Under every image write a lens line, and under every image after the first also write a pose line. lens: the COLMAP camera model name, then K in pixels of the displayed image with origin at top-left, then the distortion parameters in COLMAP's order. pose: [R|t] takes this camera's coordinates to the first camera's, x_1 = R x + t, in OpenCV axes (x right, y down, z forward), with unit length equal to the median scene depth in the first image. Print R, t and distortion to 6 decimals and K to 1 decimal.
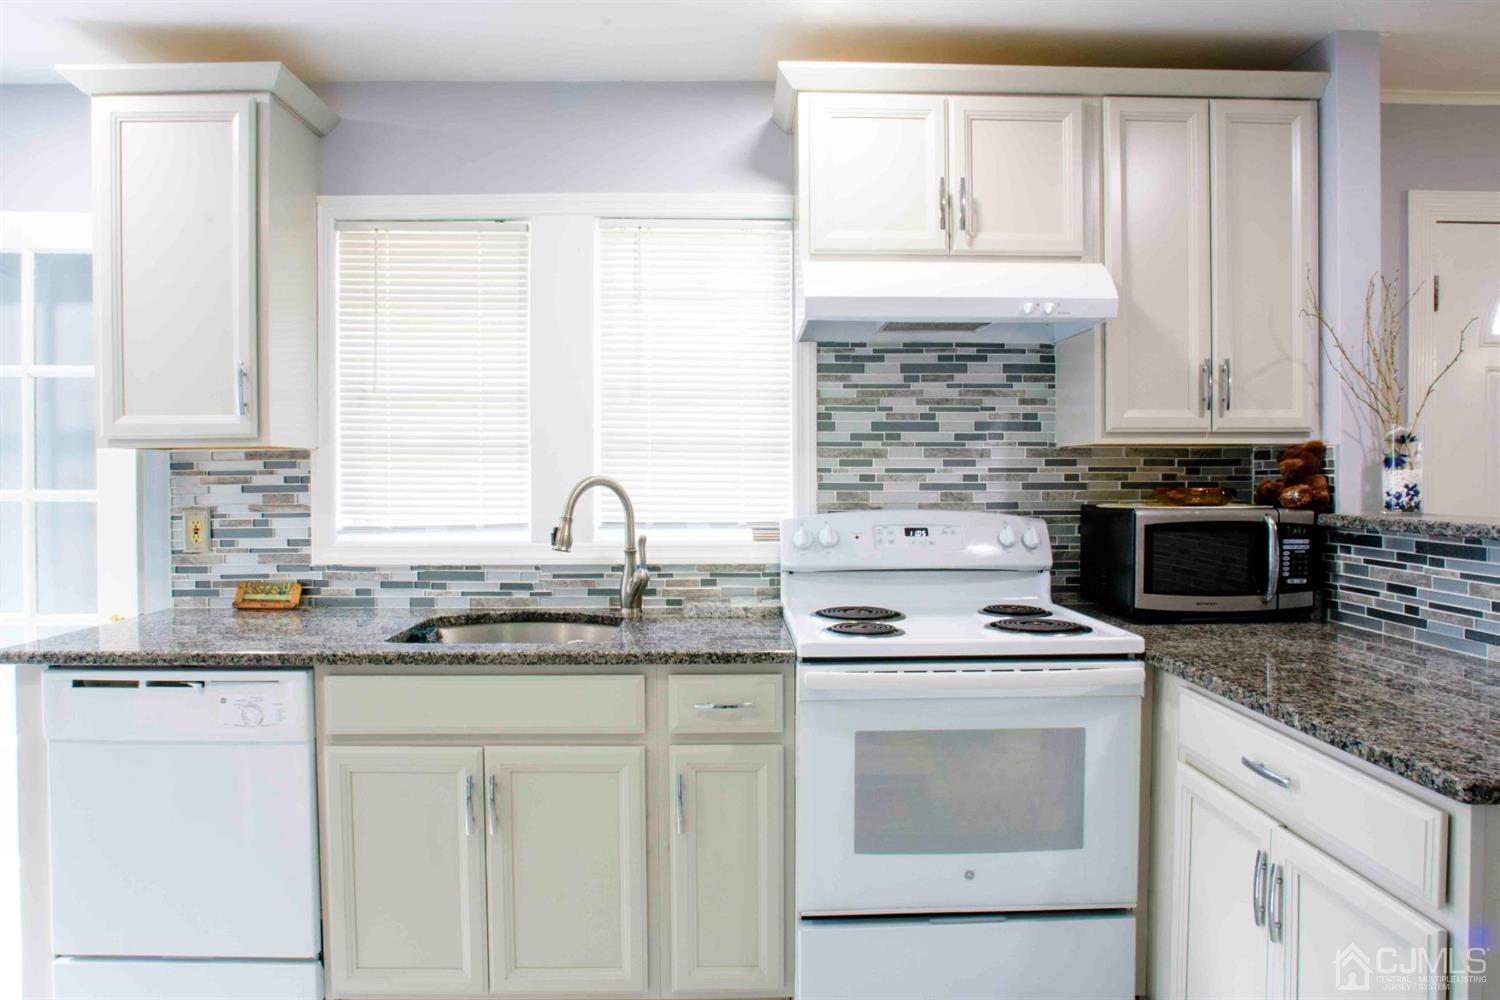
lens RADIAL K [[921.7, 0, 751.4], [0, 921.7, 496.7], [0, 0, 1]] dist [-0.069125, 0.032576]
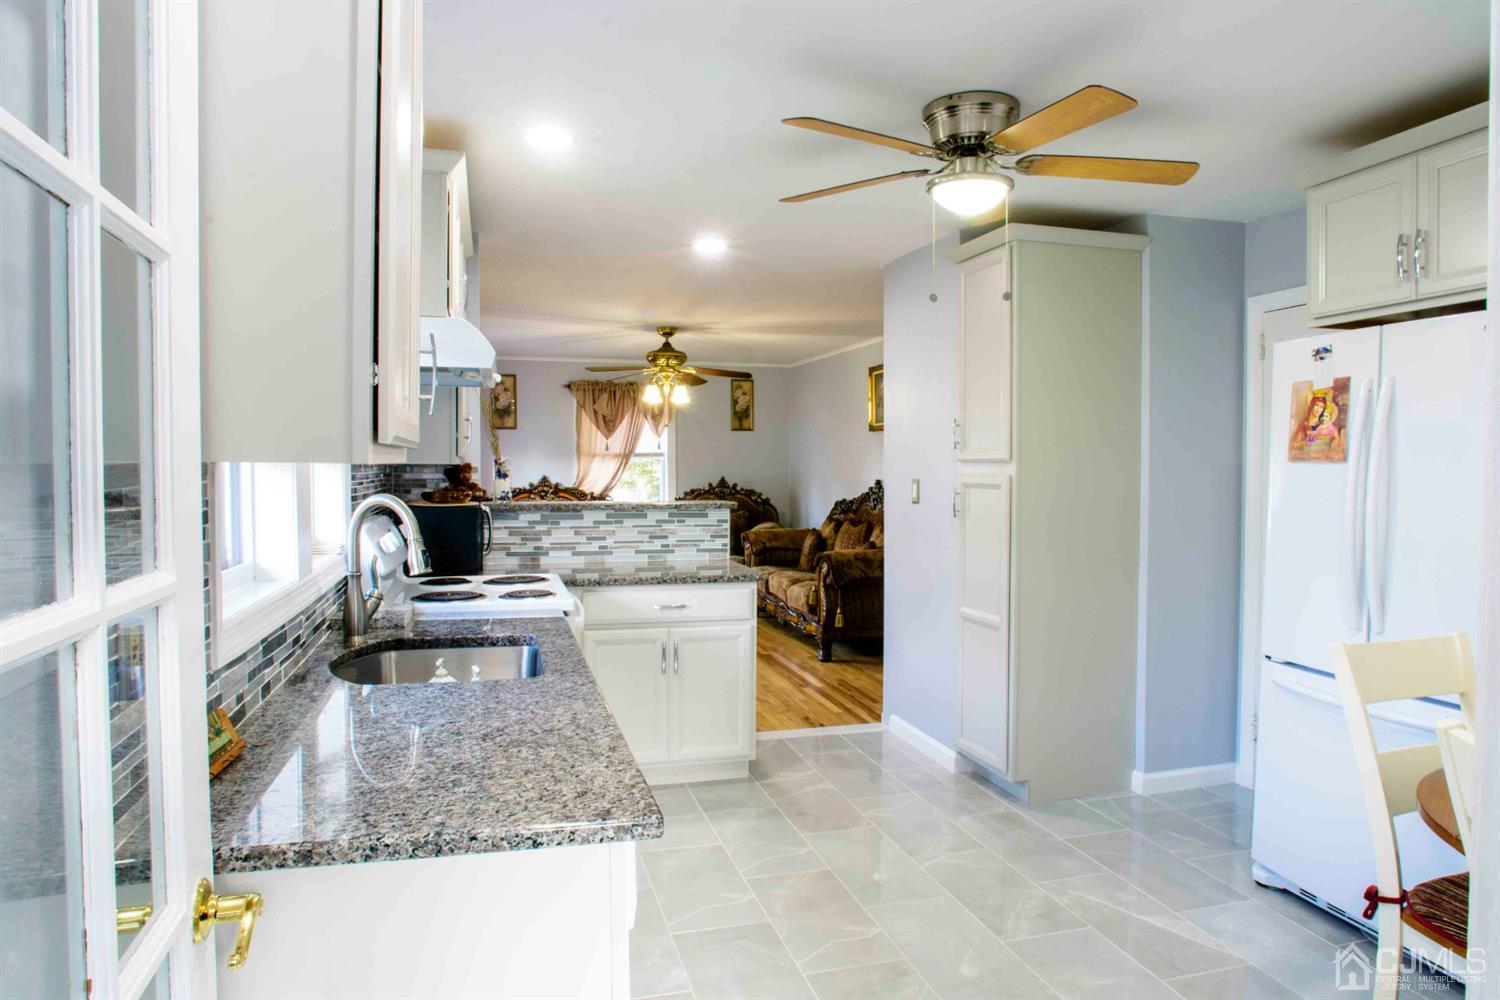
lens RADIAL K [[921.7, 0, 751.4], [0, 921.7, 503.1], [0, 0, 1]] dist [-0.069125, 0.032576]
pose [[-0.248475, -0.035642, 0.967982, -1.099392], [0.017672, 0.998990, 0.041320, -0.042312], [-0.968477, 0.027373, -0.247594, 0.819380]]
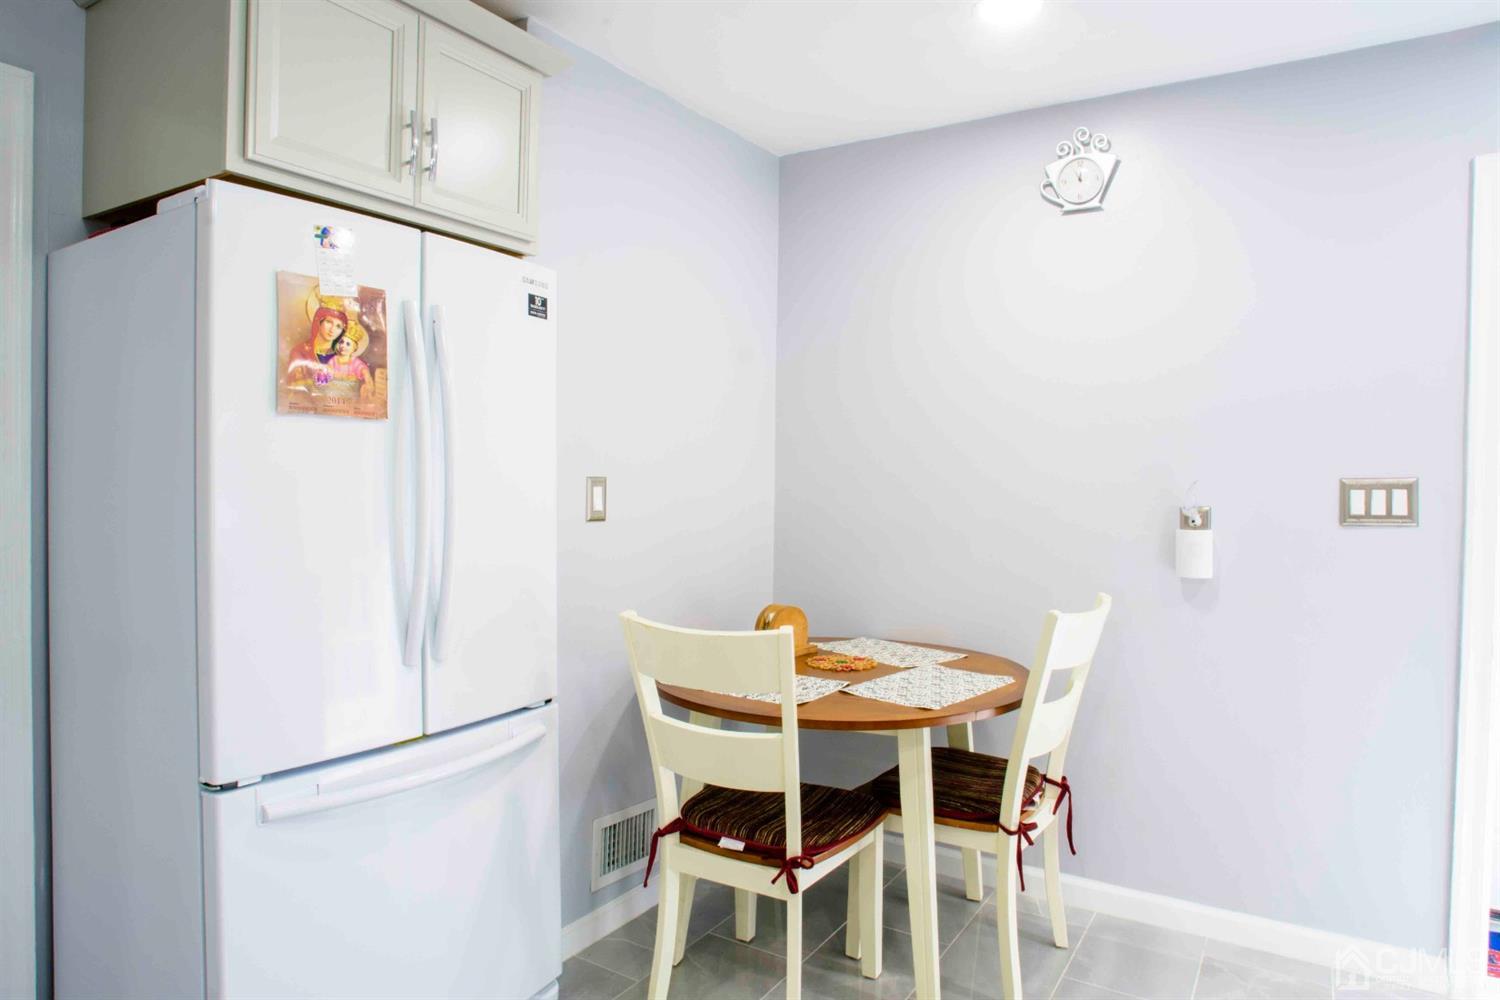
lens RADIAL K [[921.7, 0, 743.3], [0, 921.7, 497.6], [0, 0, 1]] dist [-0.069125, 0.032576]
pose [[-0.554269, 0.015529, -0.832193, 0.126013], [-0.030713, 0.998763, 0.039093, -0.012045], [0.831771, 0.047227, -0.553106, 0.518008]]
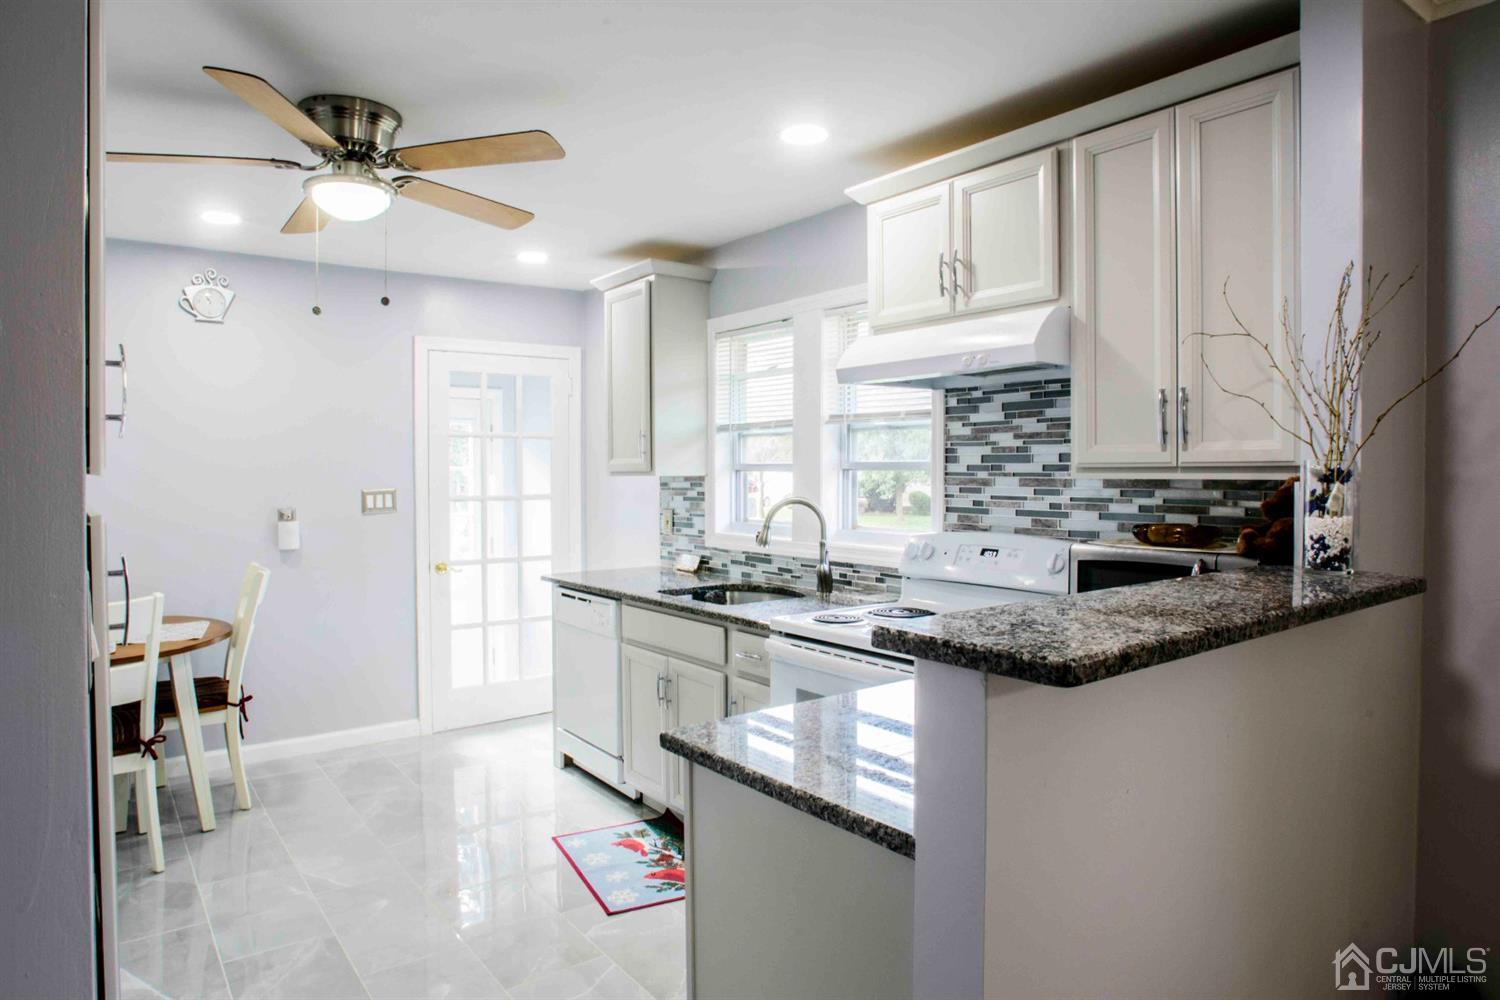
lens RADIAL K [[921.7, 0, 752.4], [0, 921.7, 496.8], [0, 0, 1]] dist [-0.069125, 0.032576]
pose [[0.584295, 0.024827, -0.811162, 0.913429], [-0.017900, 0.999683, 0.017703, -0.044854], [0.811344, 0.004176, 0.584554, 0.097917]]
